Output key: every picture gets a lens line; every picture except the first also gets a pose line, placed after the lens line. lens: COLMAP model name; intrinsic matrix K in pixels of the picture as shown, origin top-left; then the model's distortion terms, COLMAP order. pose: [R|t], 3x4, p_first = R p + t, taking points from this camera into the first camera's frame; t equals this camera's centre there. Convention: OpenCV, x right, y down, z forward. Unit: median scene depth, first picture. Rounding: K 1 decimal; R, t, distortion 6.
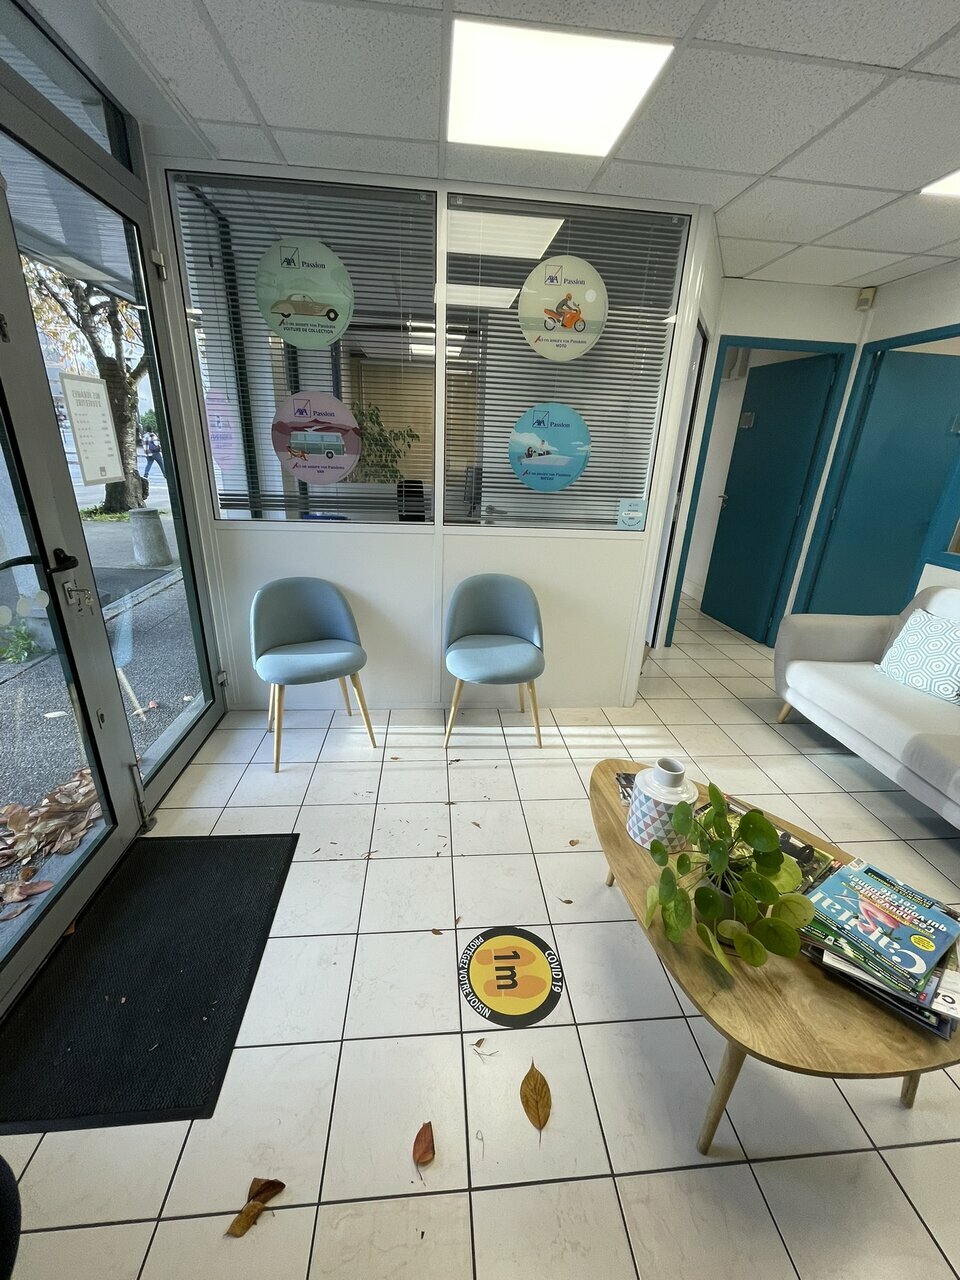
lens RADIAL K [[515.5, 0, 484.1], [0, 515.5, 641.0], [0, 0, 1]] dist [-0.001504, 0.000886]
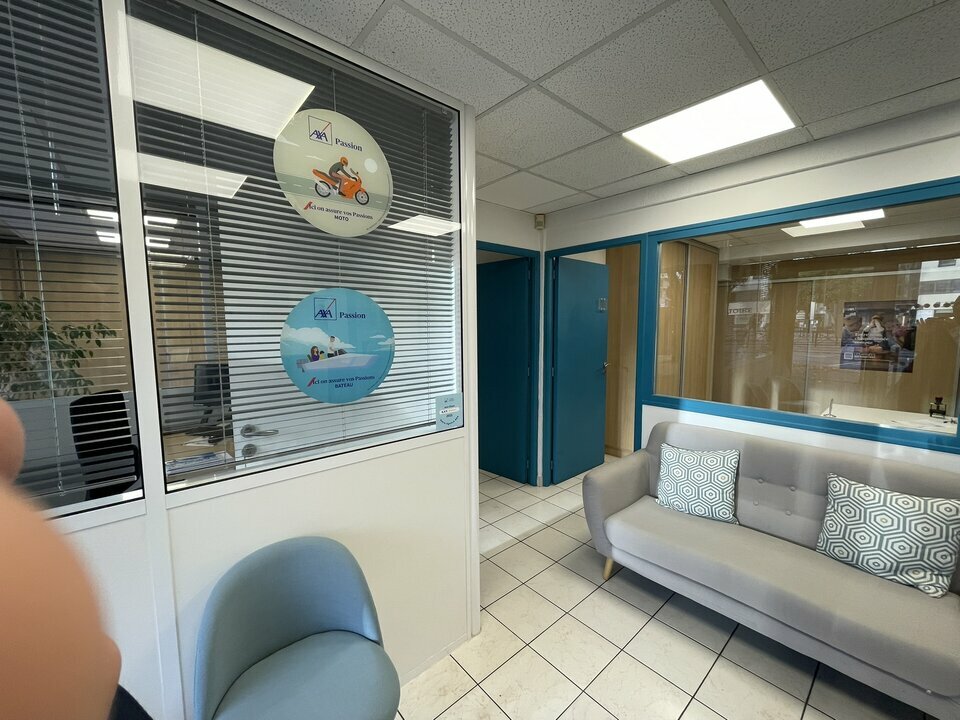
lens RADIAL K [[386.6, 0, 478.0], [0, 386.6, 357.0], [0, 0, 1]] dist [-0.001504, 0.000886]
pose [[0.807849, -0.100209, 0.580808, -0.034633], [0.256650, 0.946916, -0.193601, -0.200405], [-0.530576, 0.305465, 0.790684, 0.464164]]
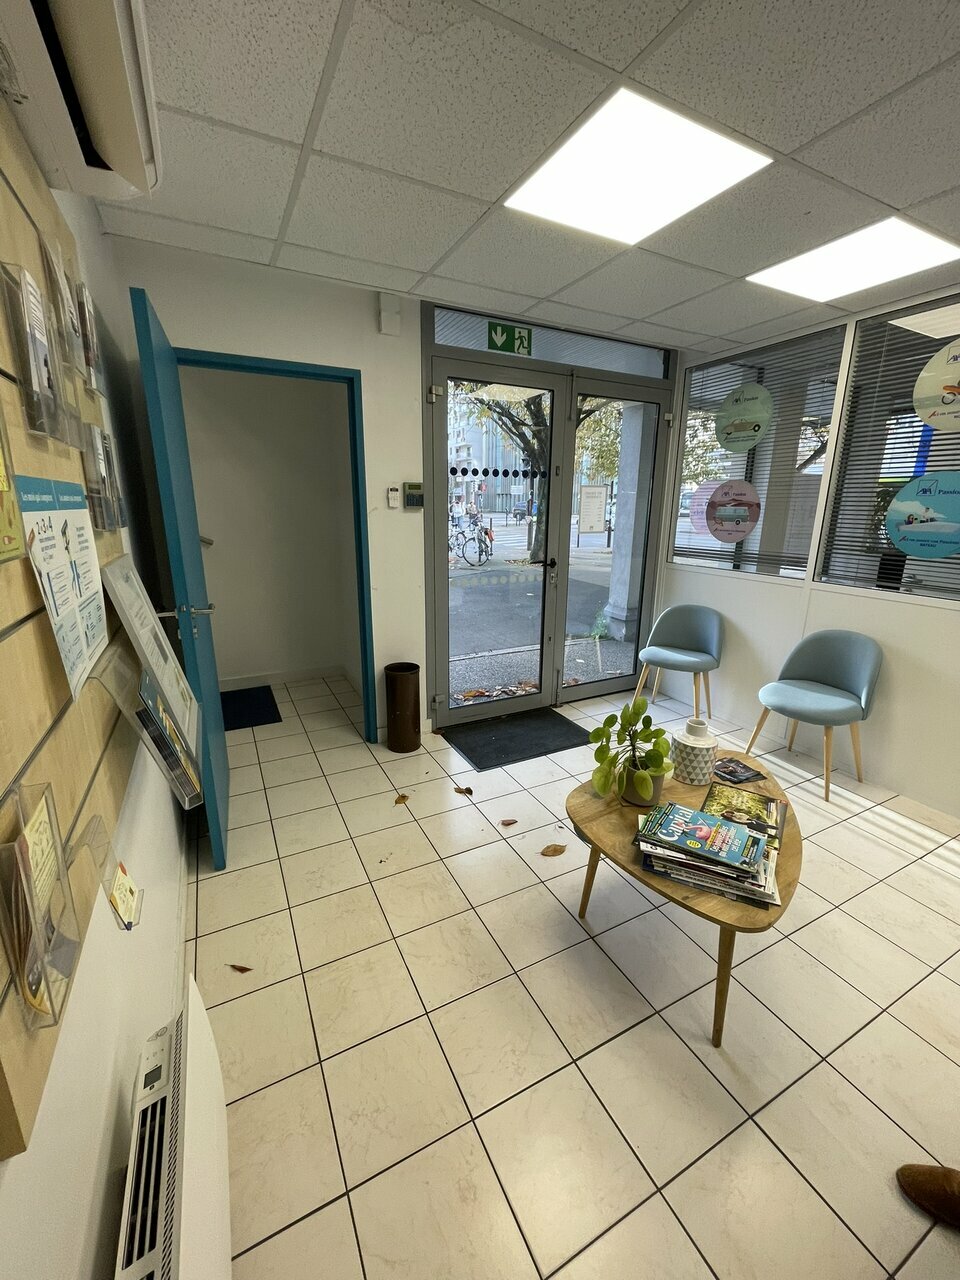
lens RADIAL K [[515.5, 0, 484.1], [0, 515.5, 641.0], [0, 0, 1]] dist [-0.001504, 0.000886]
pose [[0.382828, 0.203025, -0.901234, 0.712259], [-0.329938, 0.941261, 0.071891, 0.062570], [0.862893, 0.269830, 0.427327, -0.093533]]
